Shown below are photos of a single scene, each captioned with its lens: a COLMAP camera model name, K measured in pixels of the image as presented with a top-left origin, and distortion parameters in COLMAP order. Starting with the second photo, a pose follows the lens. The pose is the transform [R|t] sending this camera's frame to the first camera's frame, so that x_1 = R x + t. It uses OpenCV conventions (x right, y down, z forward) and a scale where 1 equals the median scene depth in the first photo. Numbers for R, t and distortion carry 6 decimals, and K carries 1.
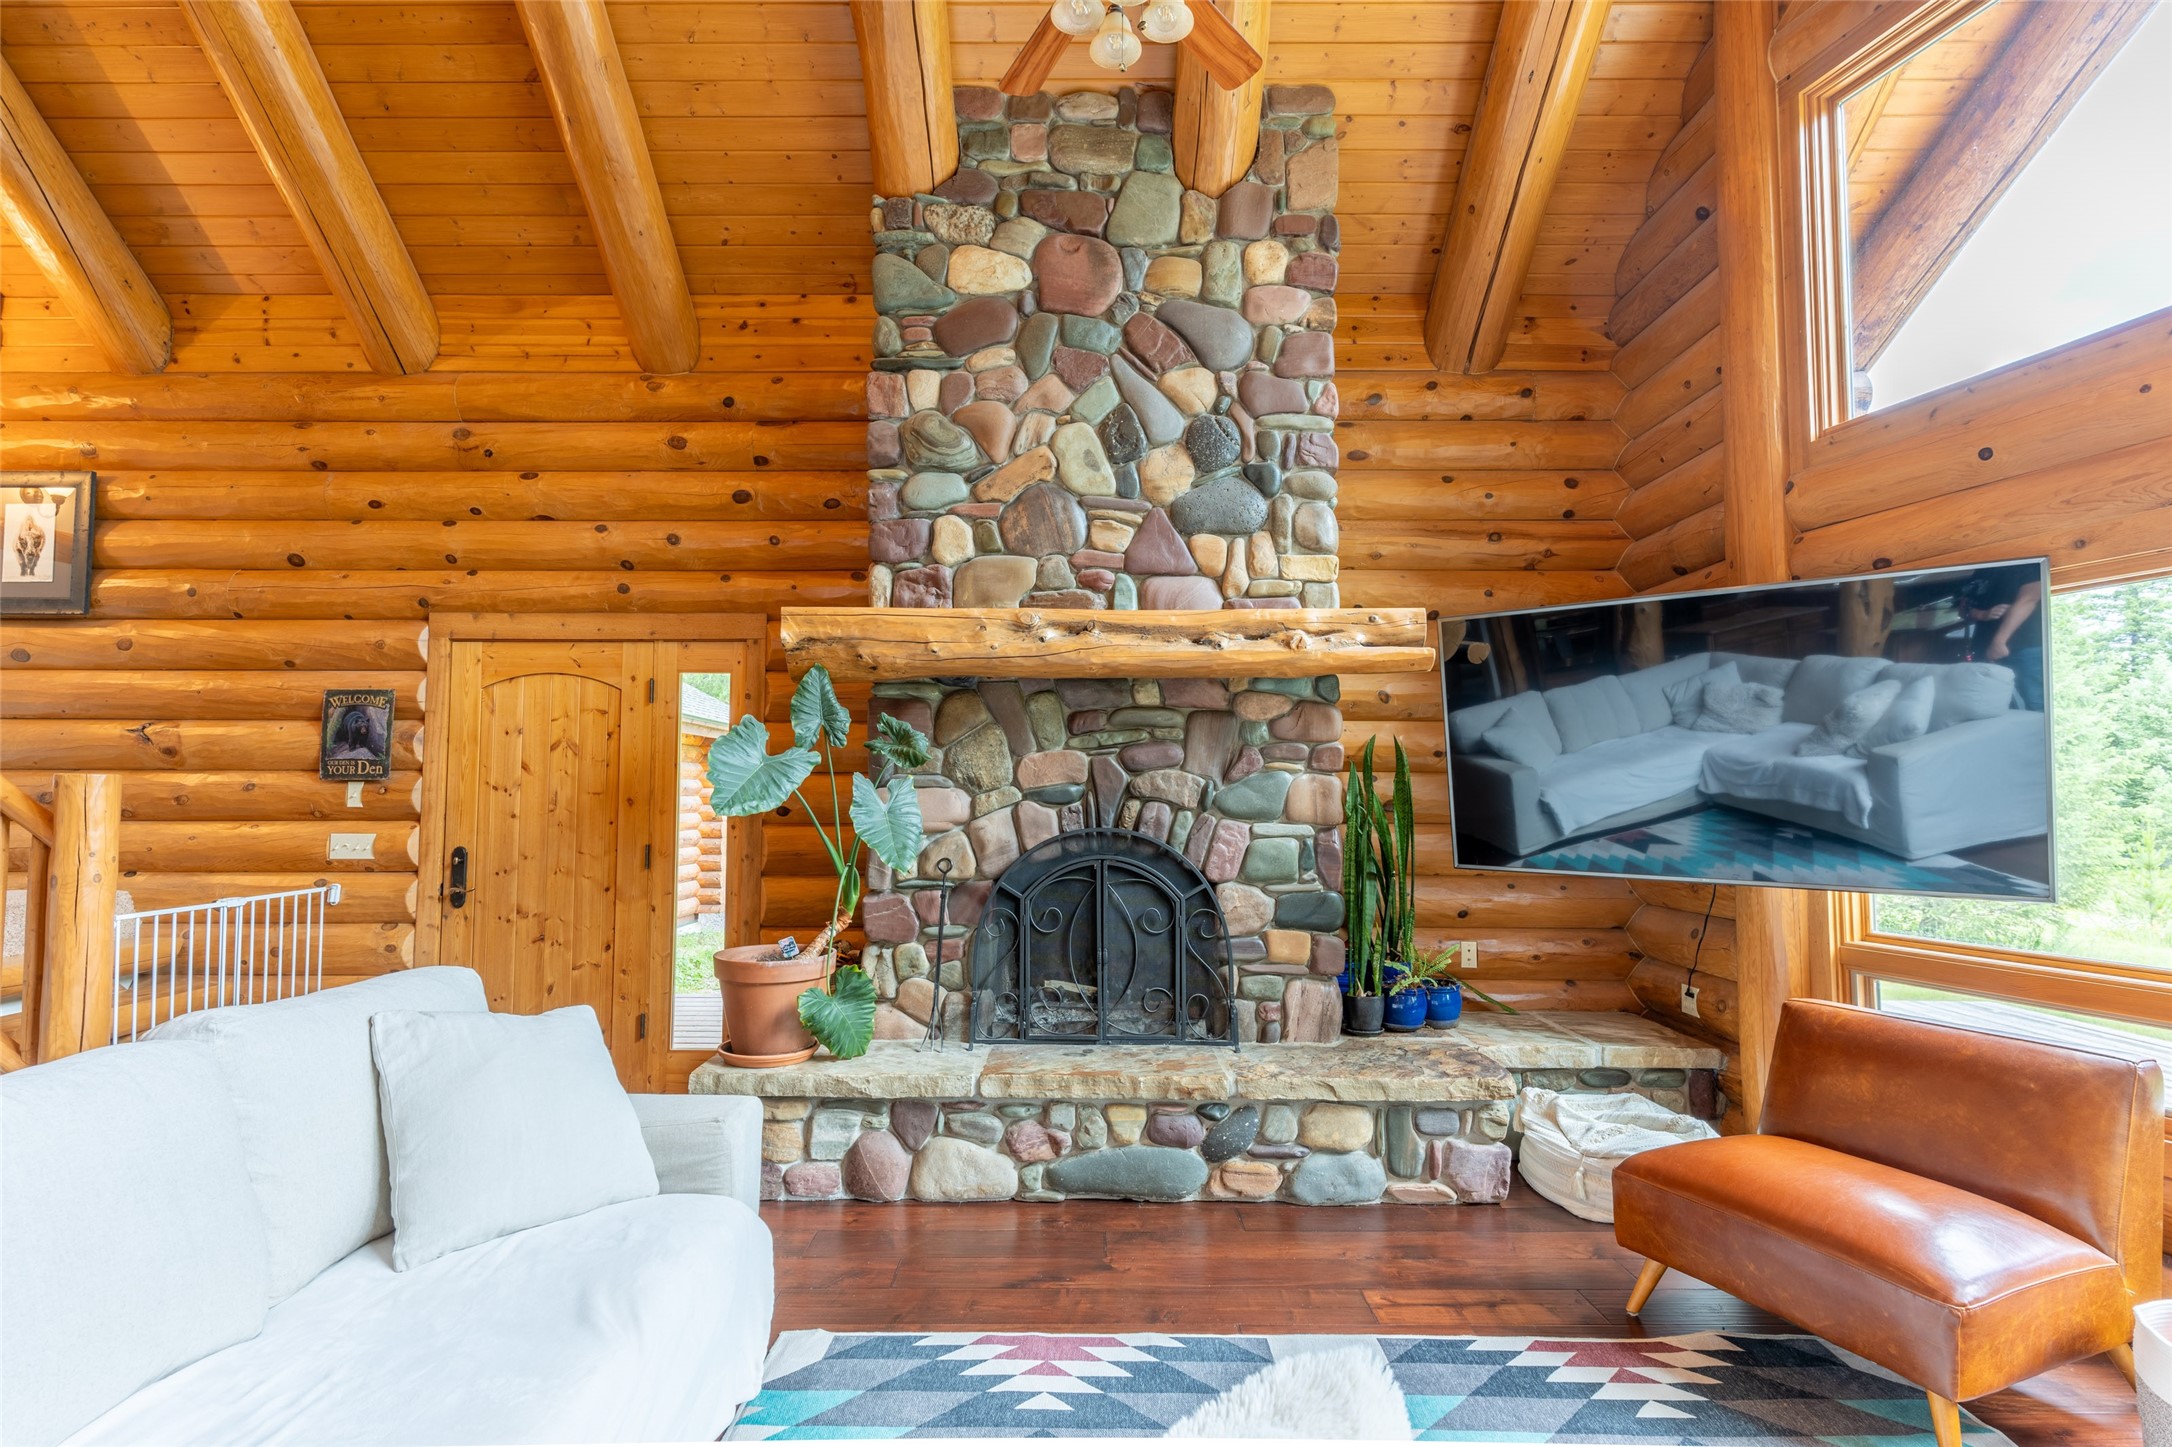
lens RADIAL K [[1023.5, 0, 1080.0], [0, 1023.5, 737.8], [0, 0, 1]] dist [0.000786, 0.000297]
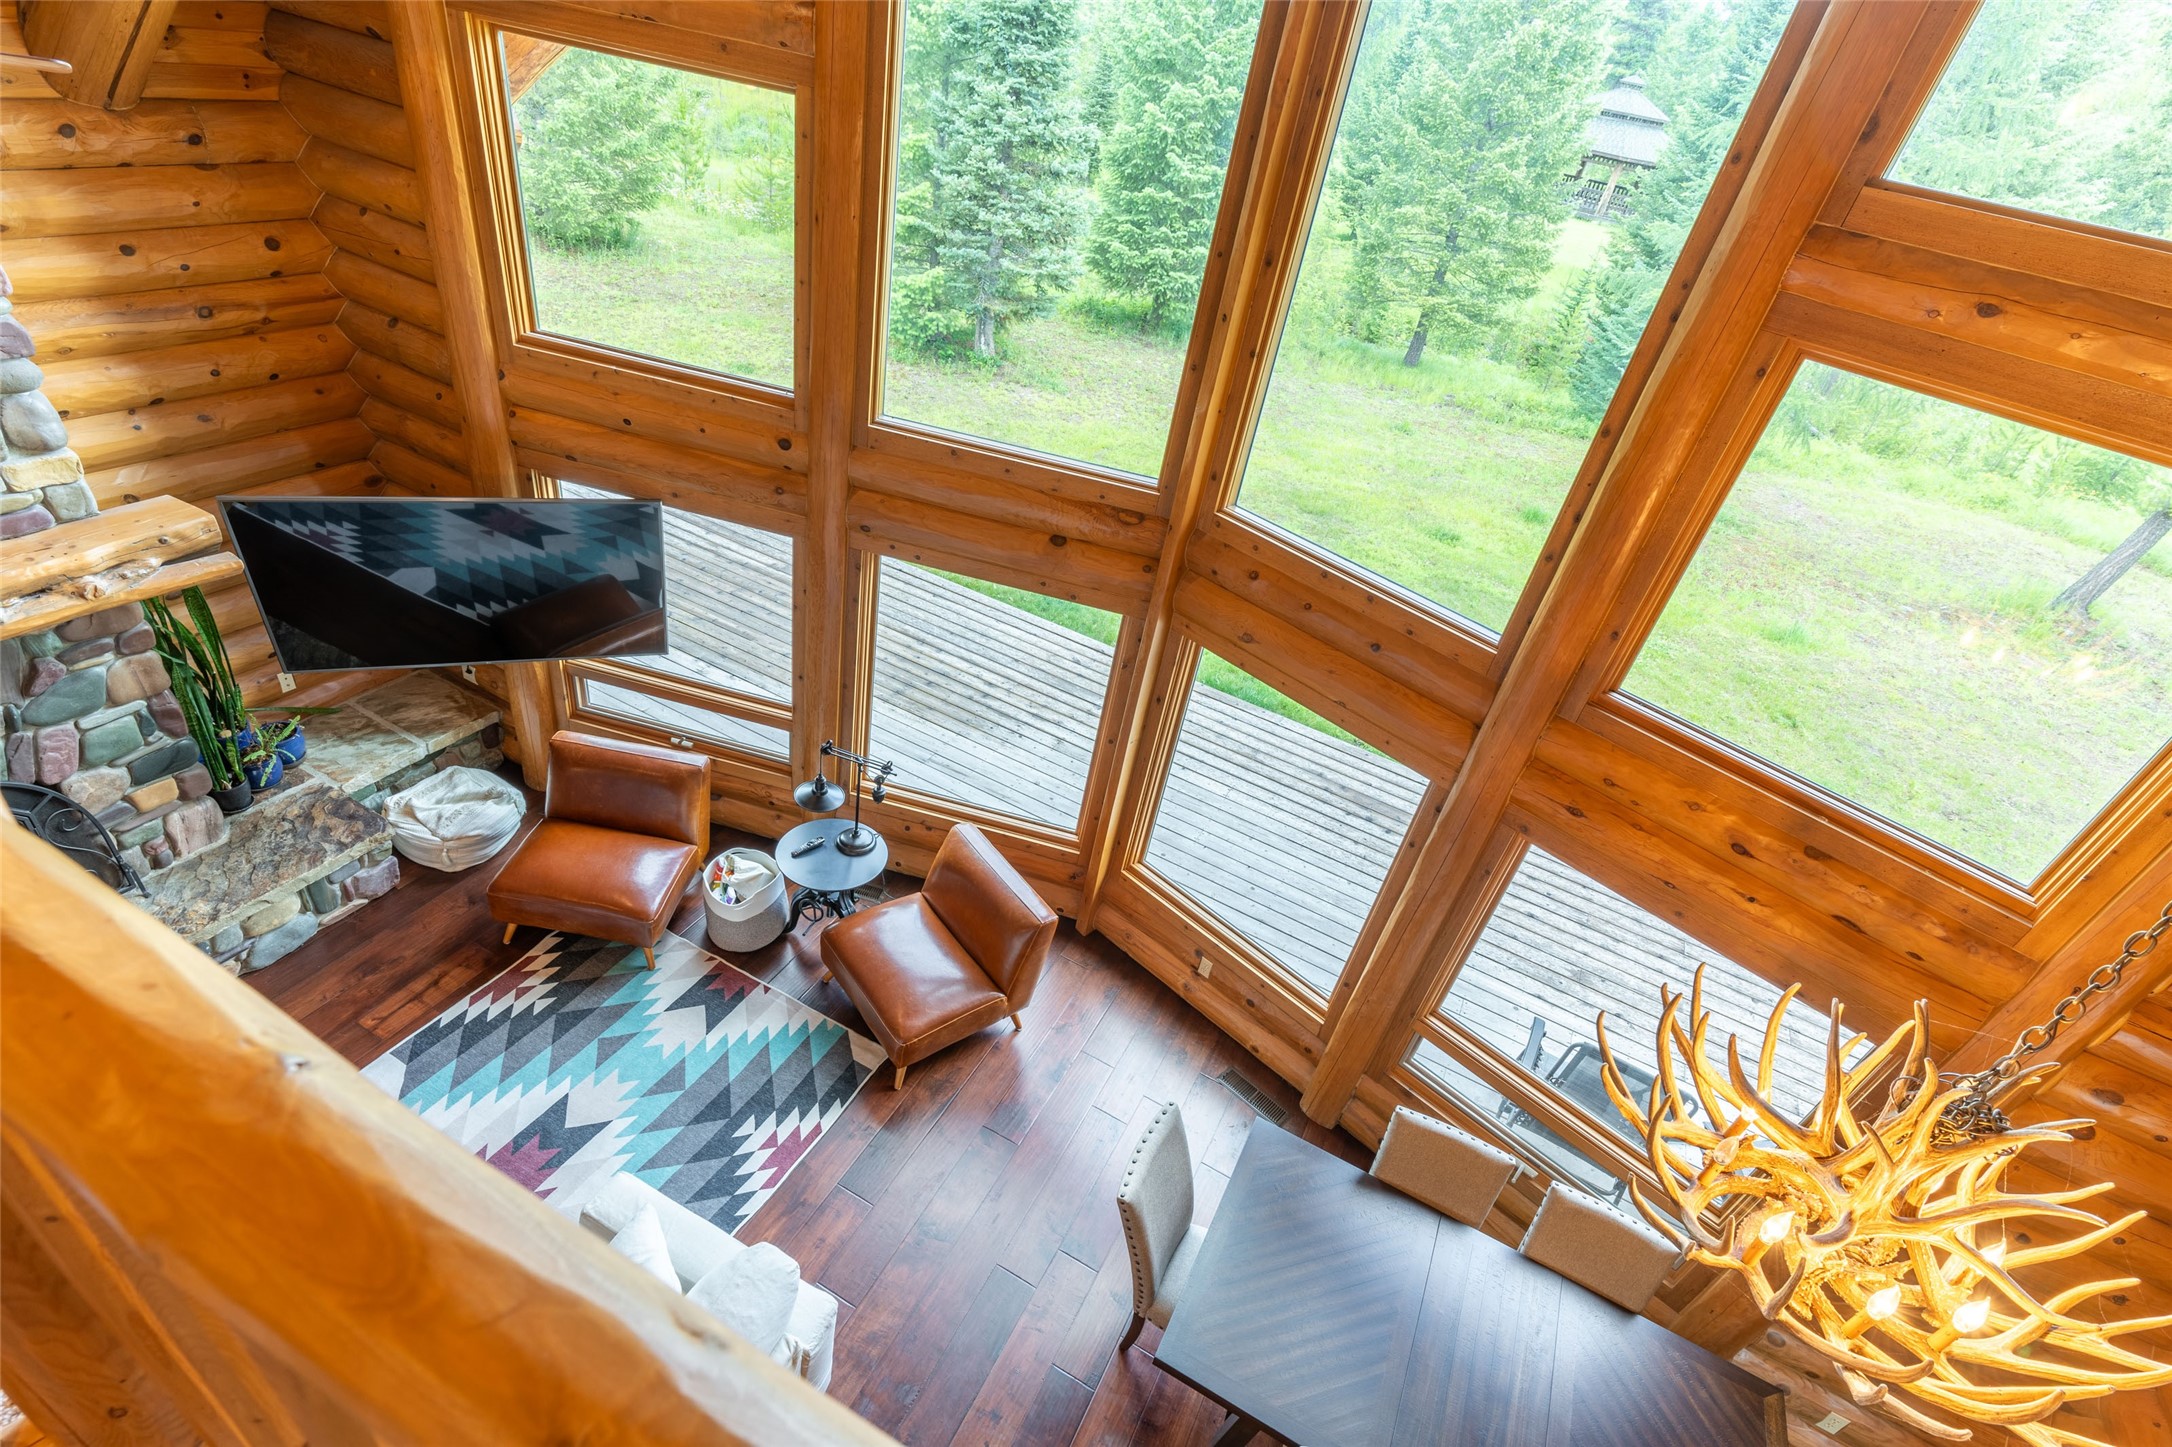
lens RADIAL K [[1039.7, 0, 1079.1], [0, 1039.7, 756.4], [0, 0, 1]] dist [0.001030, 0.000353]
pose [[0.448633, -0.469855, 0.760240, -0.194383], [-0.217270, 0.767790, 0.602737, -0.741707], [-0.866904, -0.435585, 0.242370, -0.158400]]
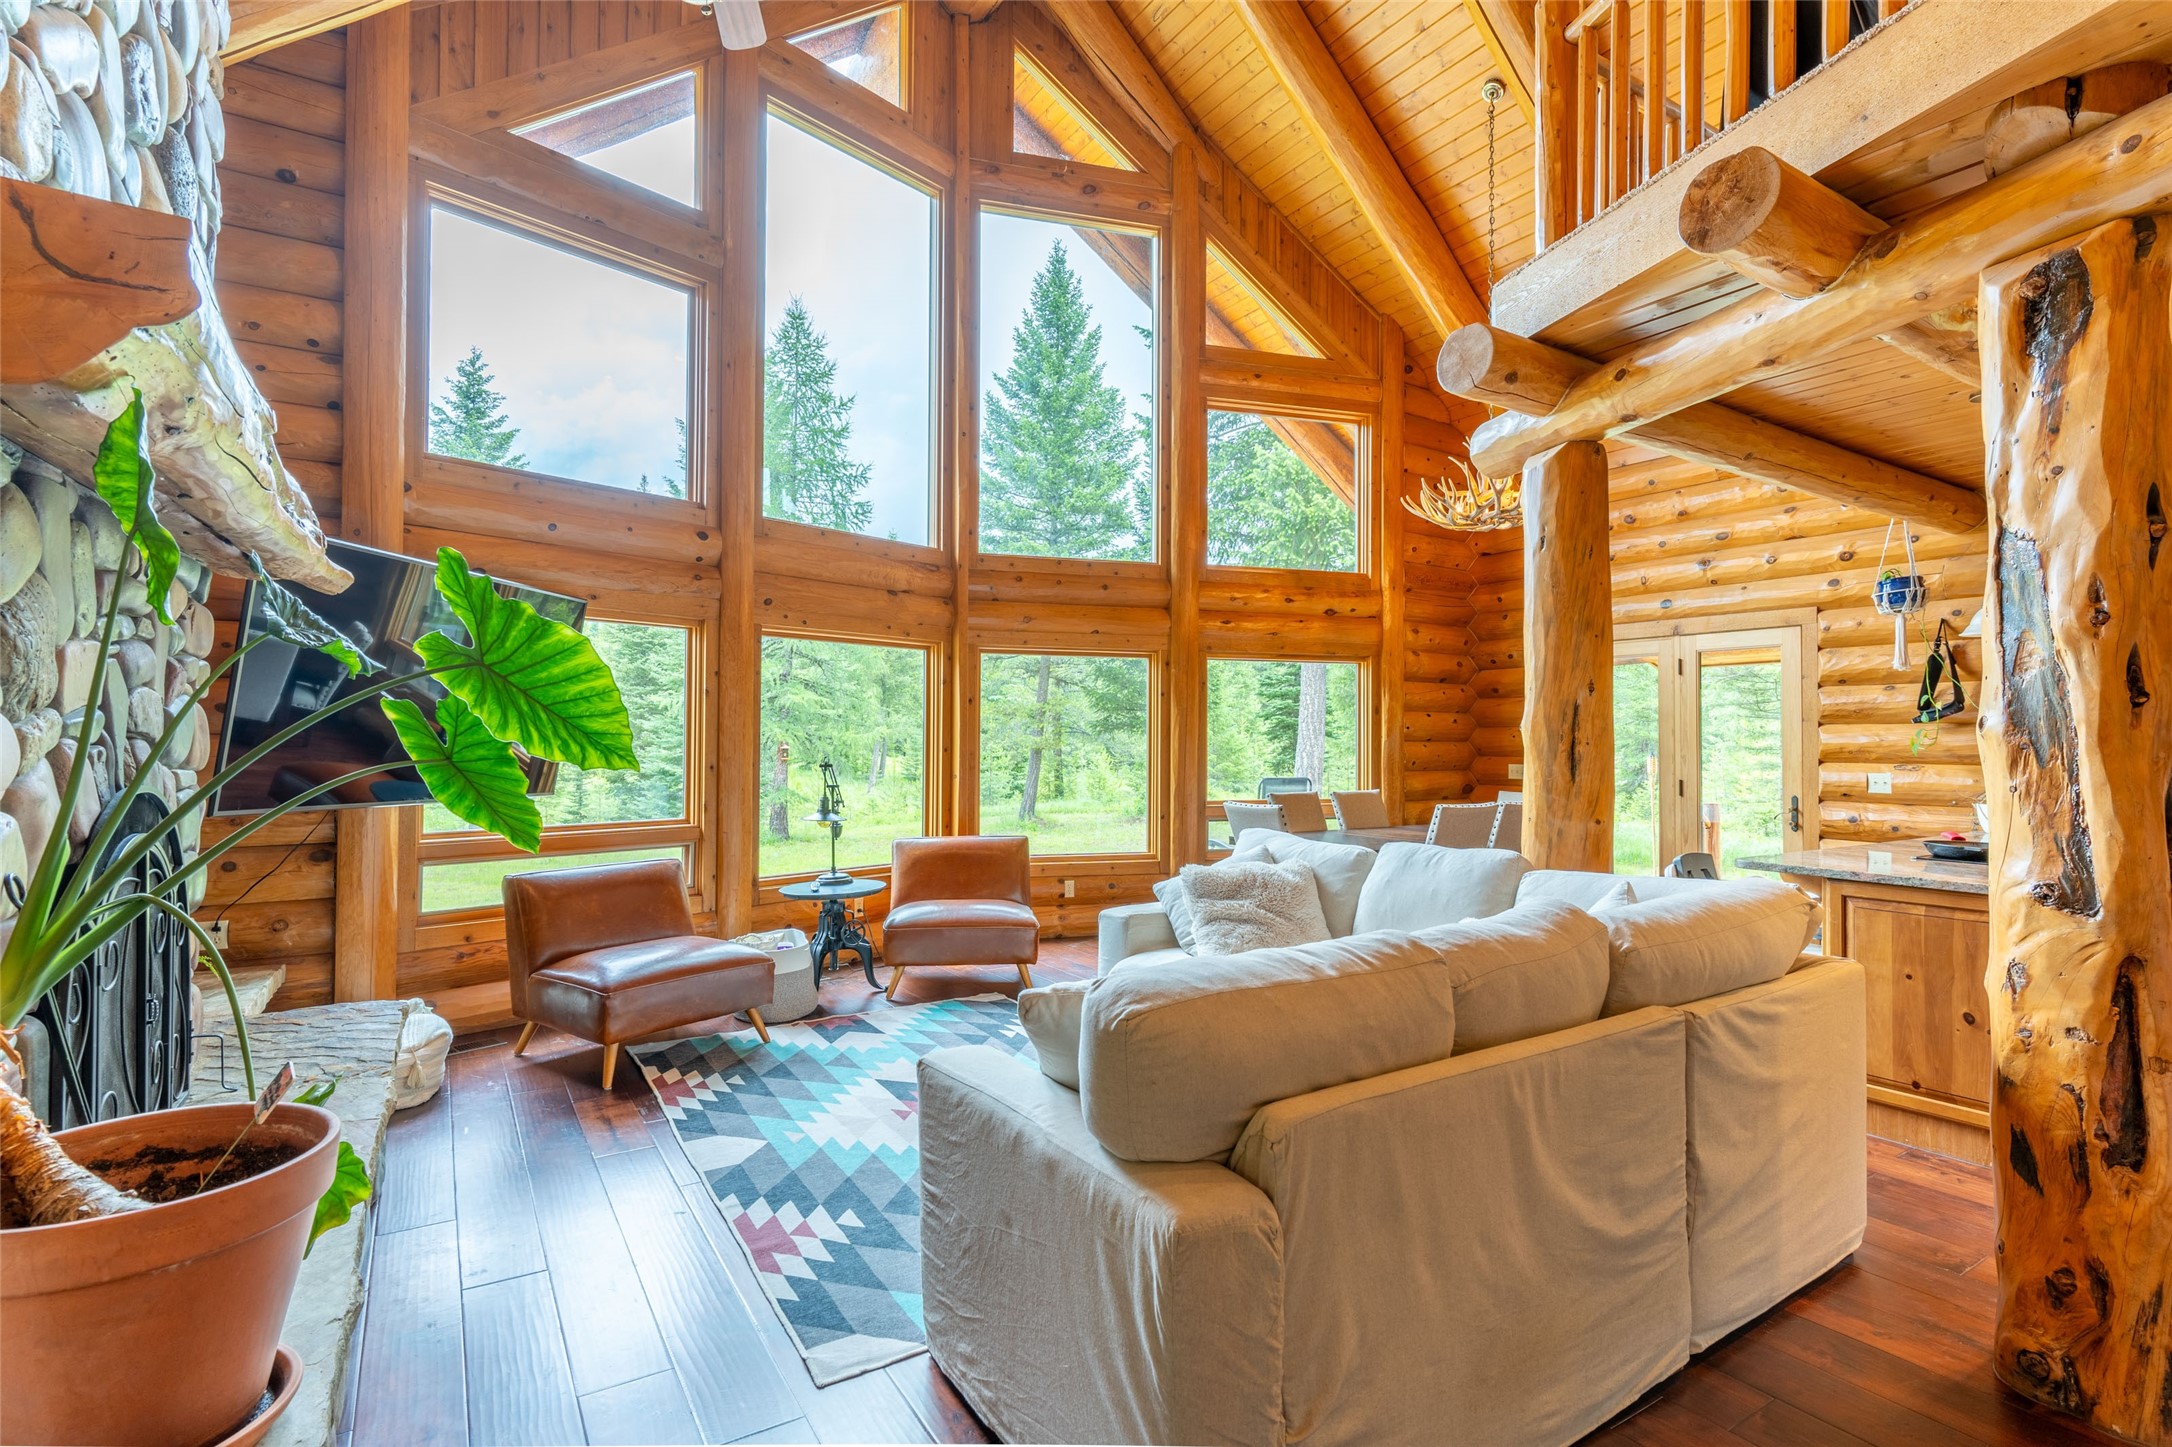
lens RADIAL K [[1023.8, 0, 1080.1], [0, 1023.8, 725.3], [0, 0, 1]] dist [0.002604, -0.000358]
pose [[-0.532115, 0.007235, 0.846641, -0.719684], [-0.056324, 0.997446, -0.043923, 0.049209], [-0.844797, -0.071059, -0.530348, 0.845166]]
